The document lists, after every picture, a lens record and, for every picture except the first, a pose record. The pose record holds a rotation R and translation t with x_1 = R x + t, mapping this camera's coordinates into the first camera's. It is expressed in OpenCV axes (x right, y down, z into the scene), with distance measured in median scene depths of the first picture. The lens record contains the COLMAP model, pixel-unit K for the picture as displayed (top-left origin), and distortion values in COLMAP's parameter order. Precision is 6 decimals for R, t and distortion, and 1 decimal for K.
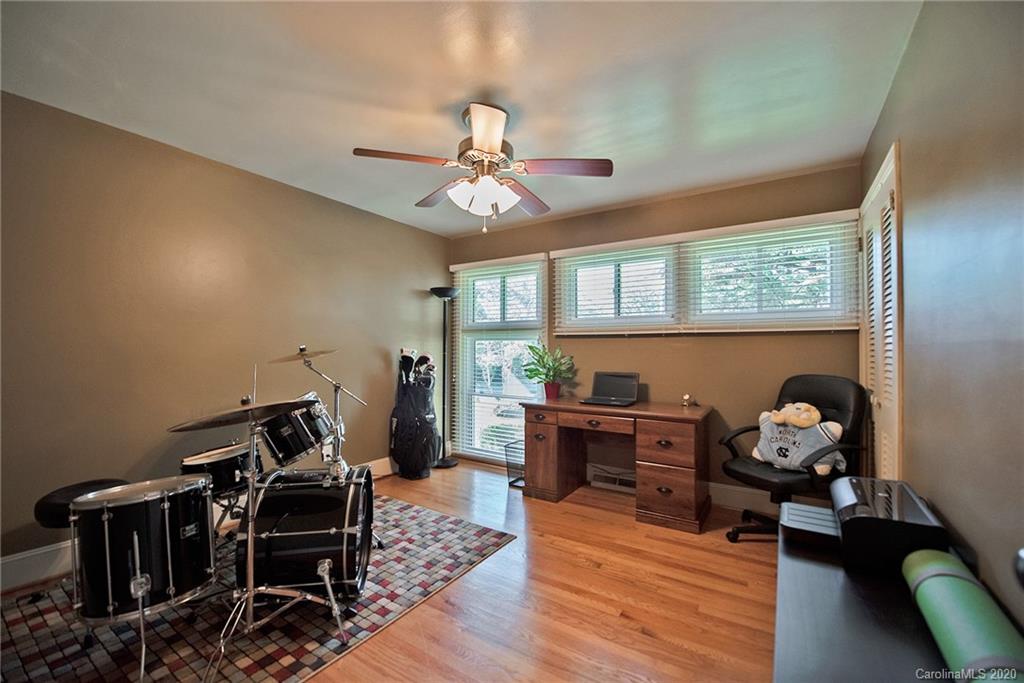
lens RADIAL K [[417.8, 0, 504.6], [0, 417.8, 338.7], [0, 0, 1]] dist [-0.008654, -0.001827]
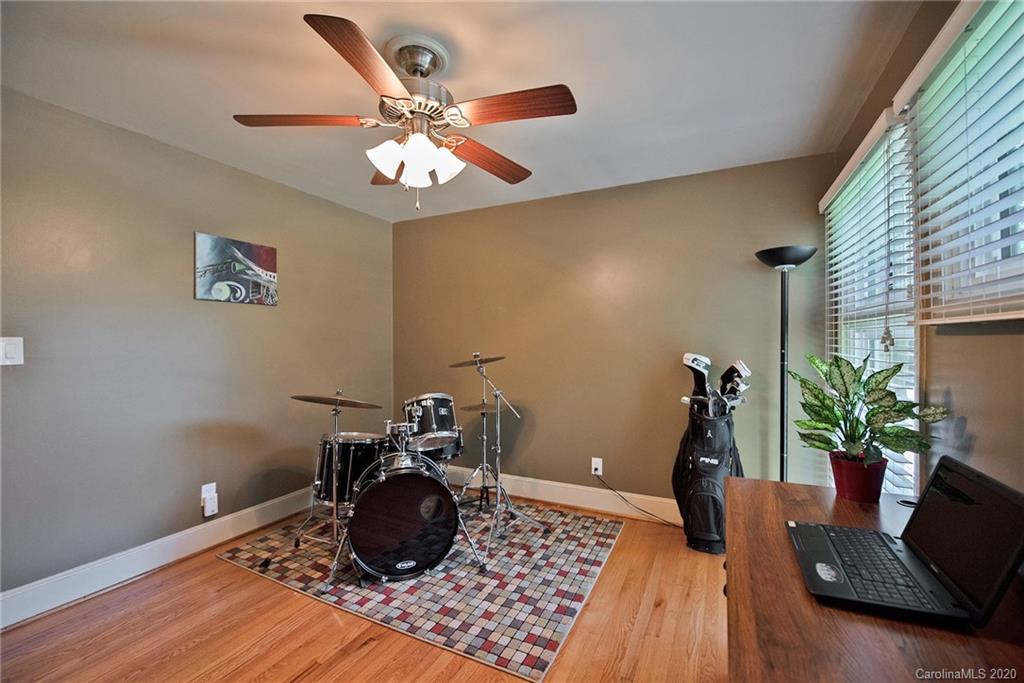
lens RADIAL K [[417.8, 0, 509.0], [0, 417.8, 340.9], [0, 0, 1]] dist [-0.008654, -0.001827]
pose [[0.133185, -0.008605, -0.991054, 0.649506], [0.032463, 0.999464, -0.004315, -0.008749], [0.990559, -0.031598, 0.133393, 0.960515]]
